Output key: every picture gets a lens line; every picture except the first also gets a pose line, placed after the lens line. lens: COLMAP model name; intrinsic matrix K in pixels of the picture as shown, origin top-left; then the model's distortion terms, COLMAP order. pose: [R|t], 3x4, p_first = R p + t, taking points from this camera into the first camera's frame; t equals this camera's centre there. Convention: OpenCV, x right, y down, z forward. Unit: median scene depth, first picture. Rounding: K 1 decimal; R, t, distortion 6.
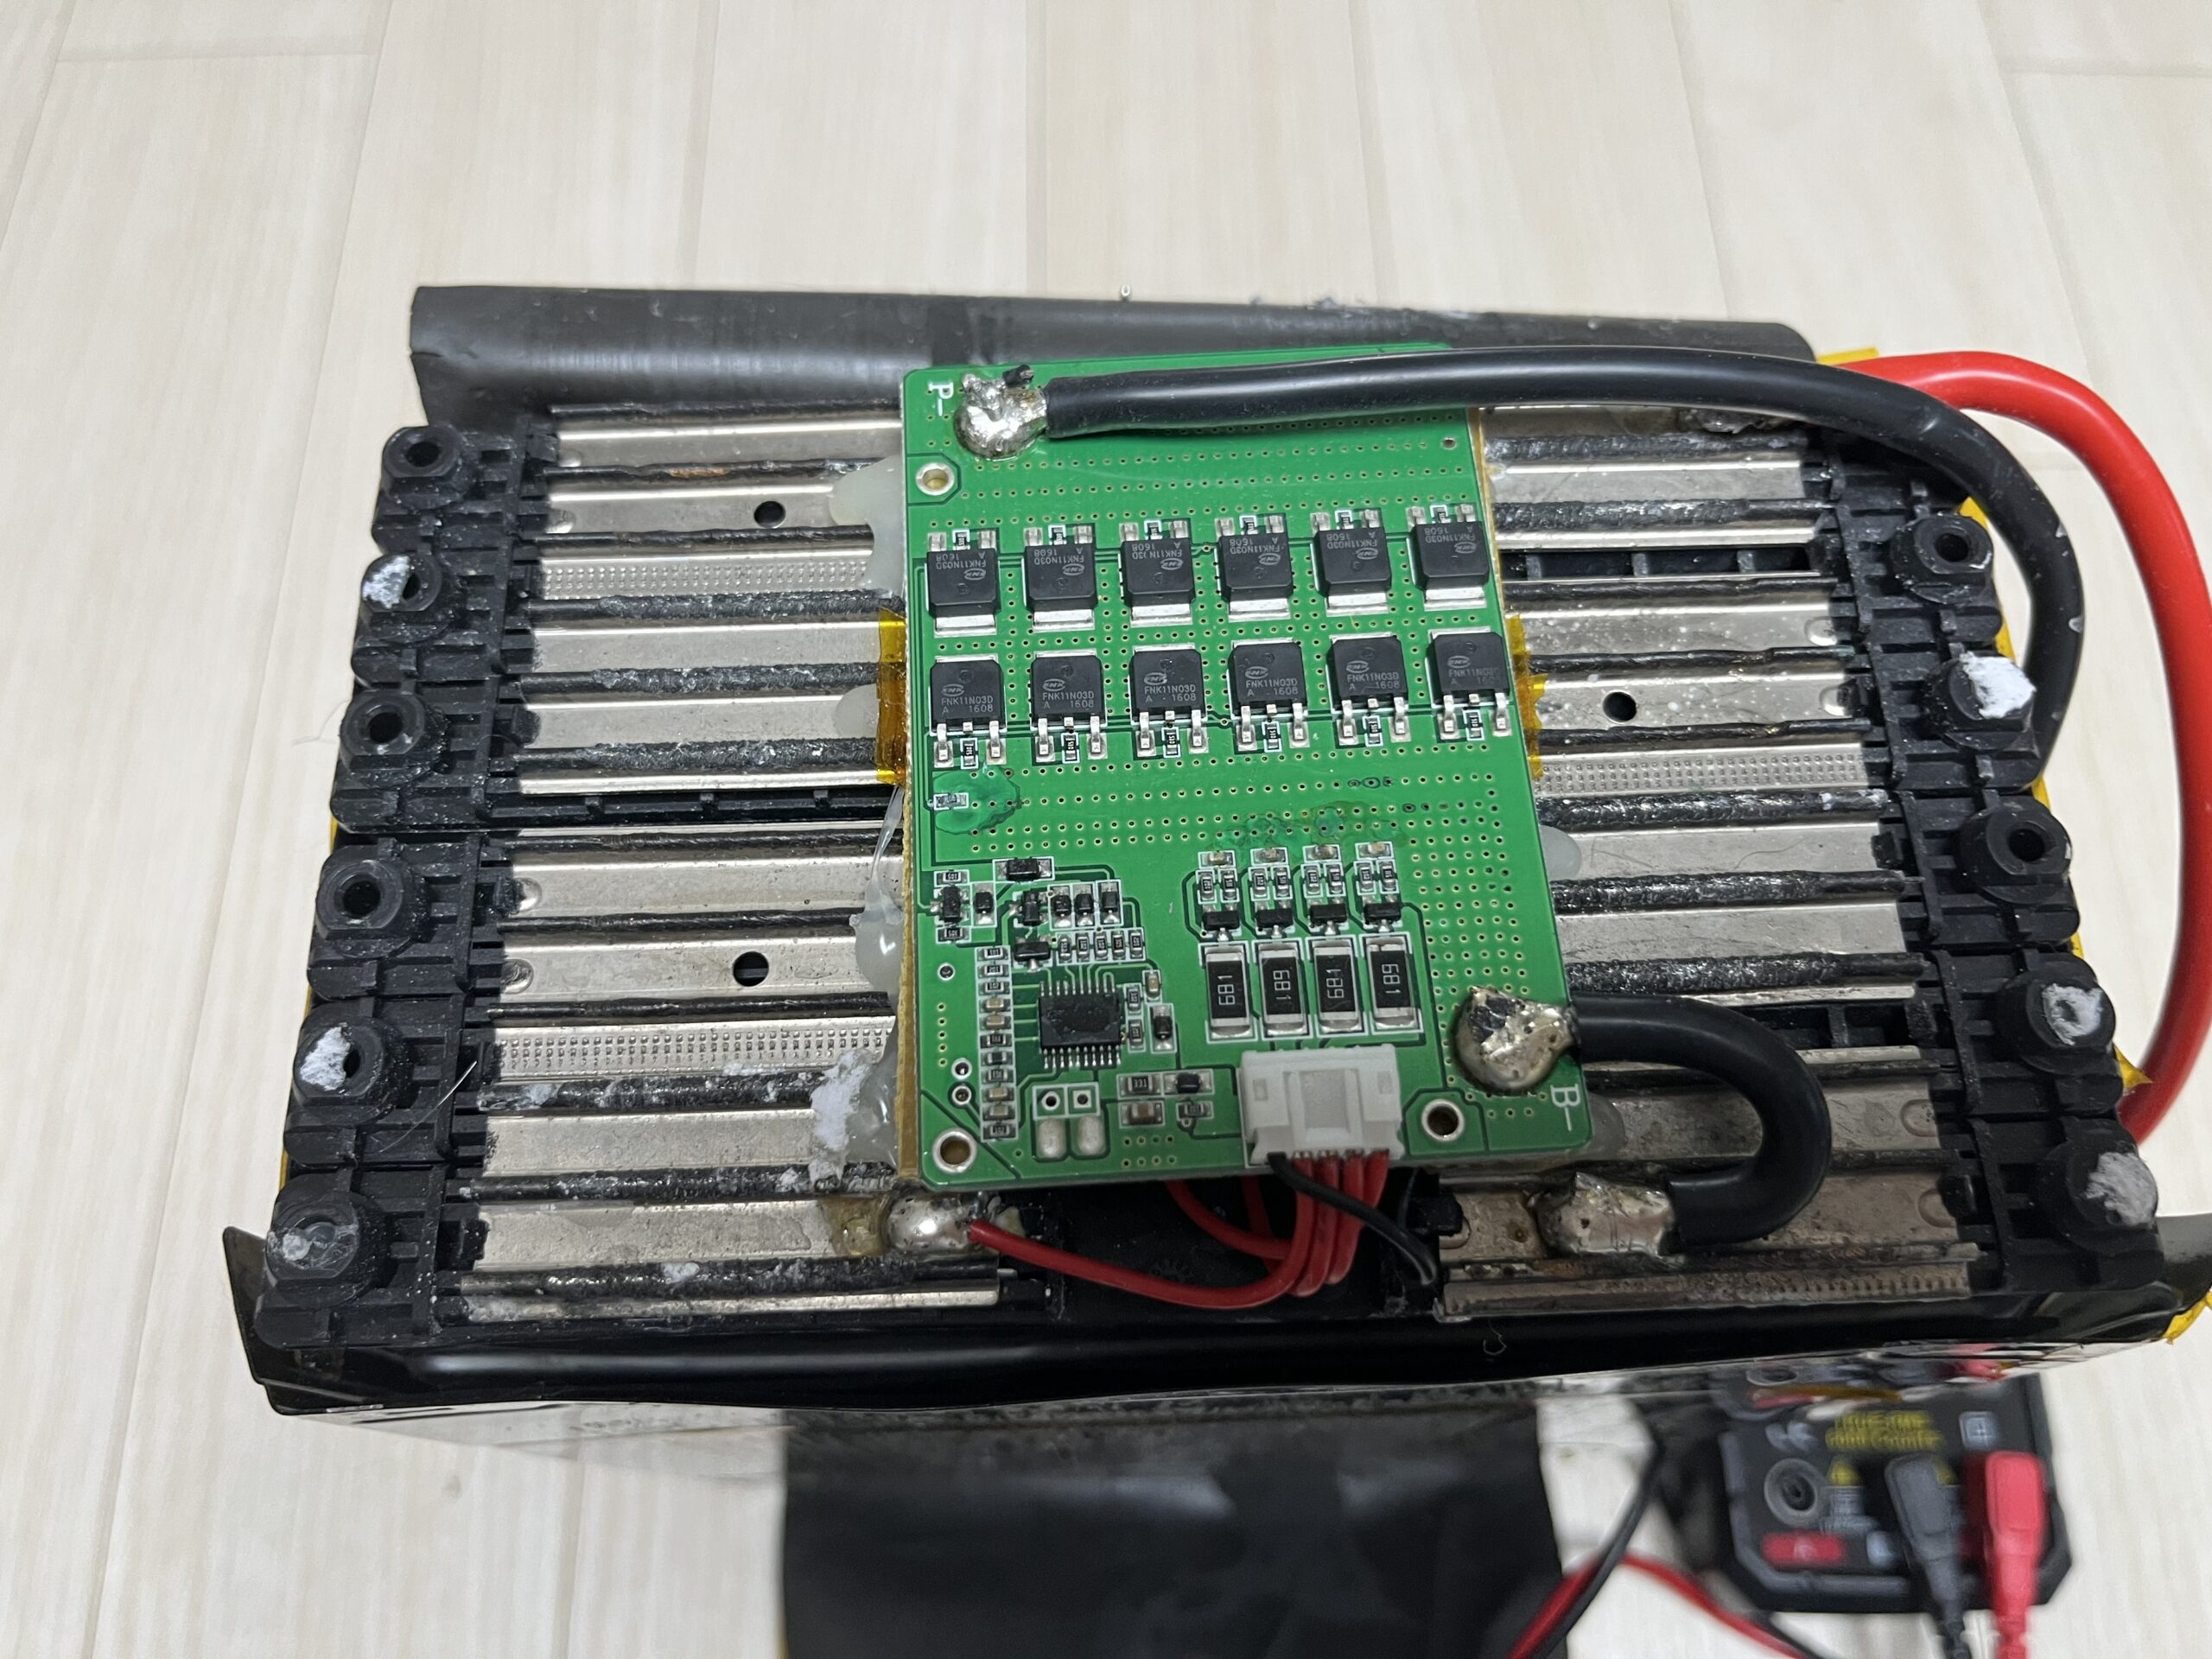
lens RADIAL K [[1665.4, 0, 1090.6], [0, 1665.4, 834.8], [0, 0, 1]] dist [0.029377, -0.076243]
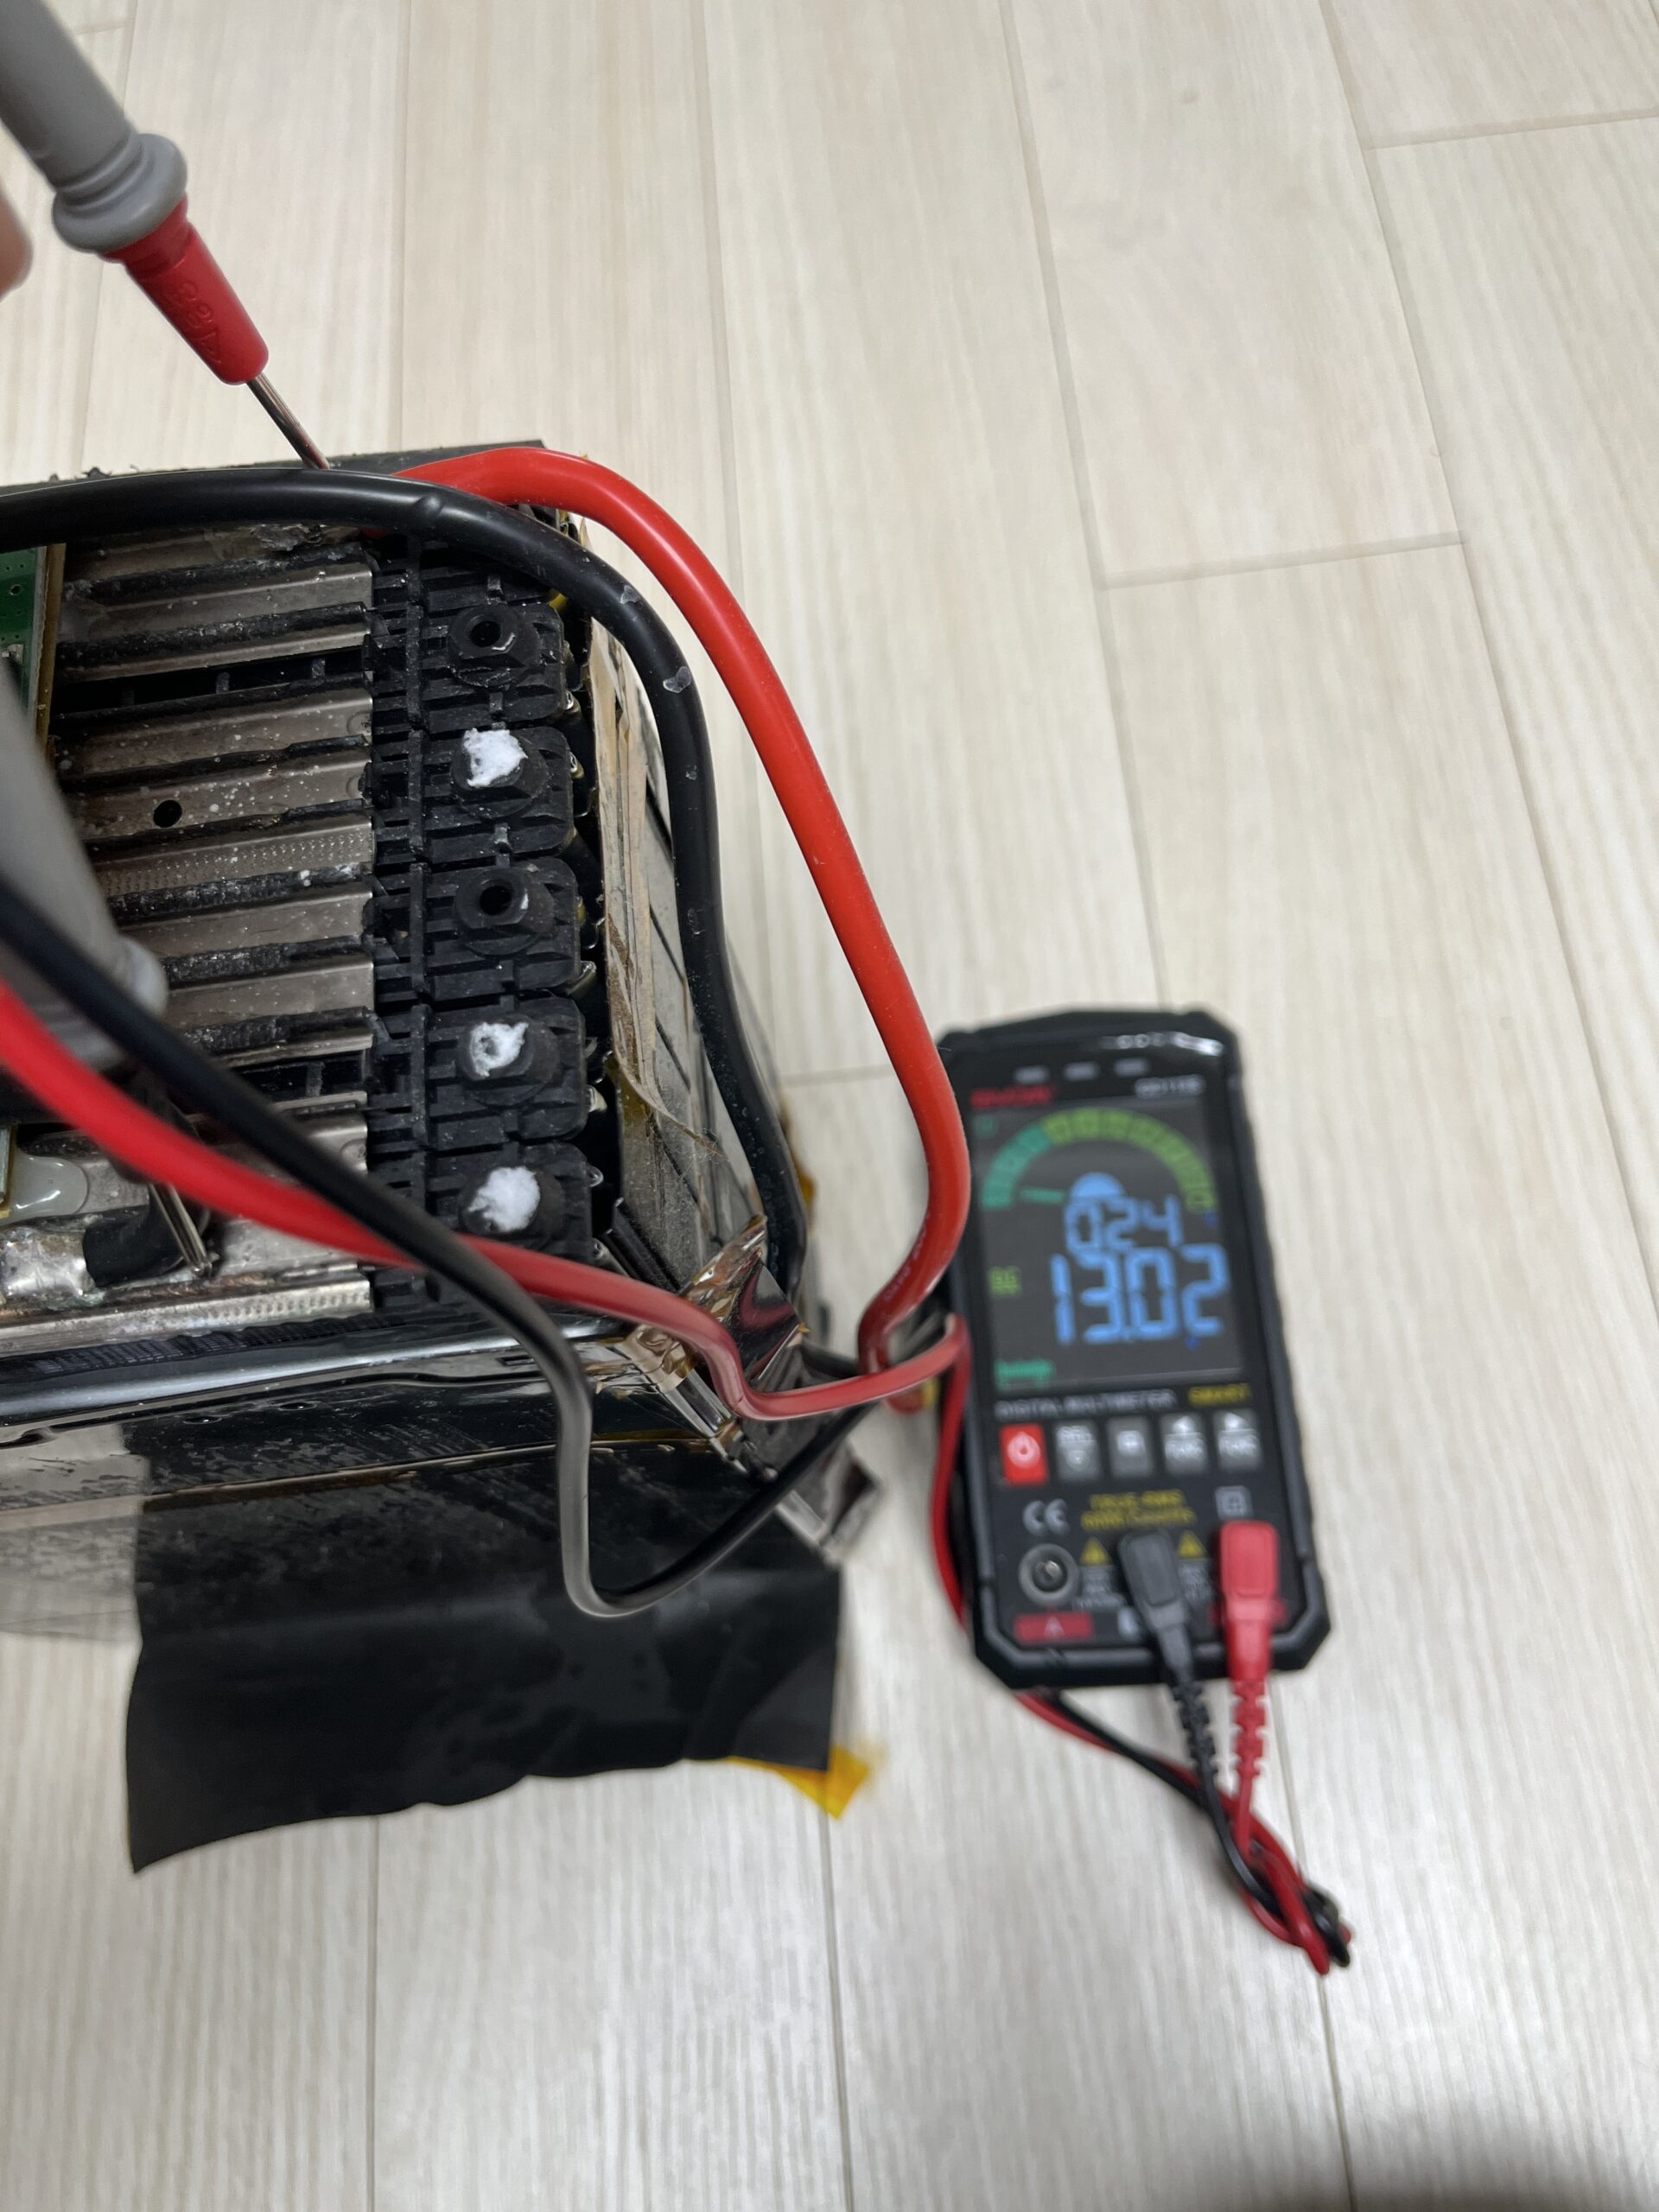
lens RADIAL K [[1665.4, 0, 829.6], [0, 1665.4, 1092.6], [0, 0, 1]] dist [0.029377, -0.076243]
pose [[0.992675, -0.093388, -0.076648, 0.877550], [0.095586, 0.995094, 0.025519, 0.128241], [0.073888, -0.032658, 0.996732, -0.071061]]
